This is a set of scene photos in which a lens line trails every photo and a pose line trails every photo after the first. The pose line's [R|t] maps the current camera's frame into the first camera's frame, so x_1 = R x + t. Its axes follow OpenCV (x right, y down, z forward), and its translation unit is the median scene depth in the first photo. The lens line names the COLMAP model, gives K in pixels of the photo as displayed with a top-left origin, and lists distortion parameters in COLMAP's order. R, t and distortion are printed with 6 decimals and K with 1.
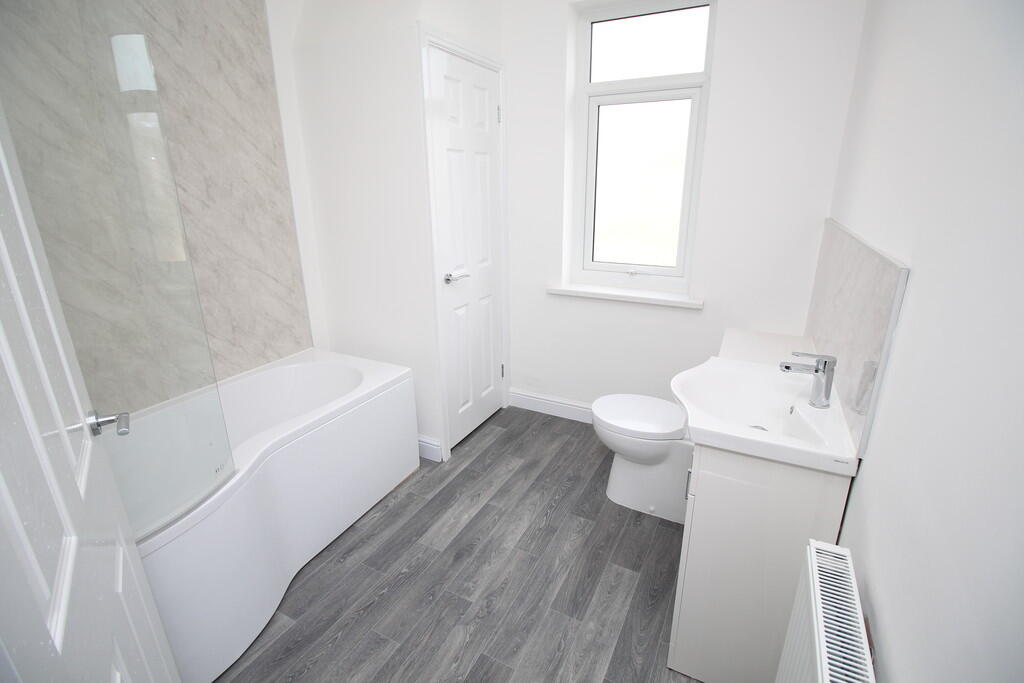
lens RADIAL K [[478.0, 0, 512.6], [0, 478.0, 342.8], [0, 0, 1]] dist [-0.001857, -0.000703]
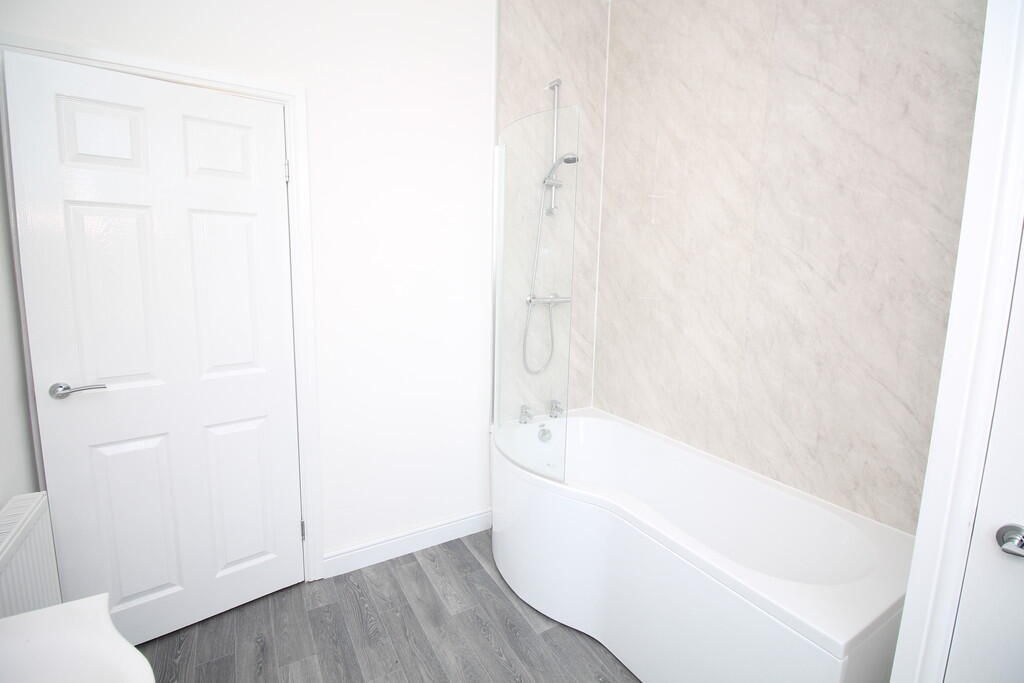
lens RADIAL K [[478.0, 0, 513.6], [0, 478.0, 332.2], [0, 0, 1]] dist [-0.001857, -0.000703]
pose [[-0.519838, 0.122089, -0.845495, 0.354231], [-0.287228, 0.907133, 0.307587, -0.313115], [0.804530, 0.402745, -0.436495, 0.948471]]
